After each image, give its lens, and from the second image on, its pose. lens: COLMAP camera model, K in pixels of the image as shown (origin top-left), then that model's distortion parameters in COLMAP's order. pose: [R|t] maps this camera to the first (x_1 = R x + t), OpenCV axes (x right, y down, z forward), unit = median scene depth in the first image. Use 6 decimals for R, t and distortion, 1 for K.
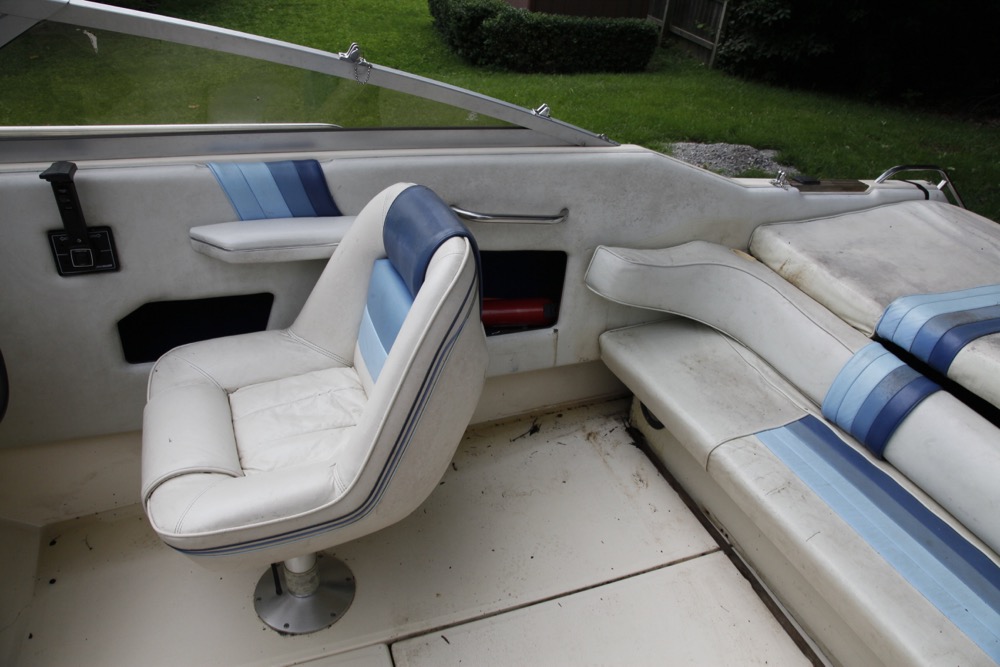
lens RADIAL K [[679.7, 0, 500.0], [0, 679.7, 333.5], [0, 0, 1]] dist [-0.134000, 0.070859]
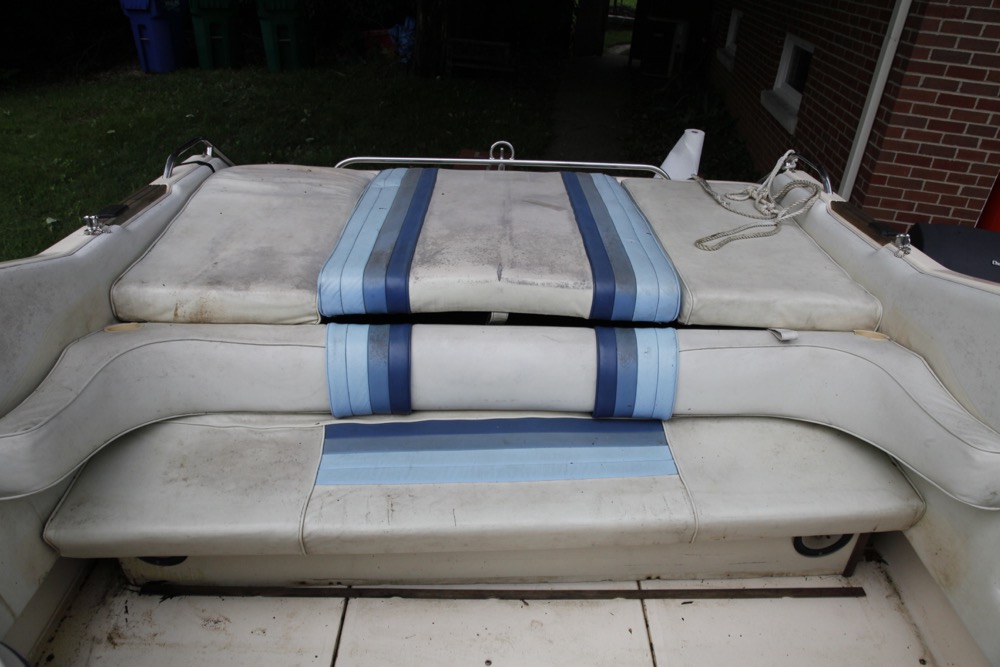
lens RADIAL K [[679.7, 0, 500.0], [0, 679.7, 333.5], [0, 0, 1]] dist [-0.134000, 0.070859]
pose [[0.337031, -0.543382, 0.768860, -0.095908], [0.502105, 0.794550, 0.341439, -0.165595], [-0.796430, 0.270973, 0.540623, 0.239683]]
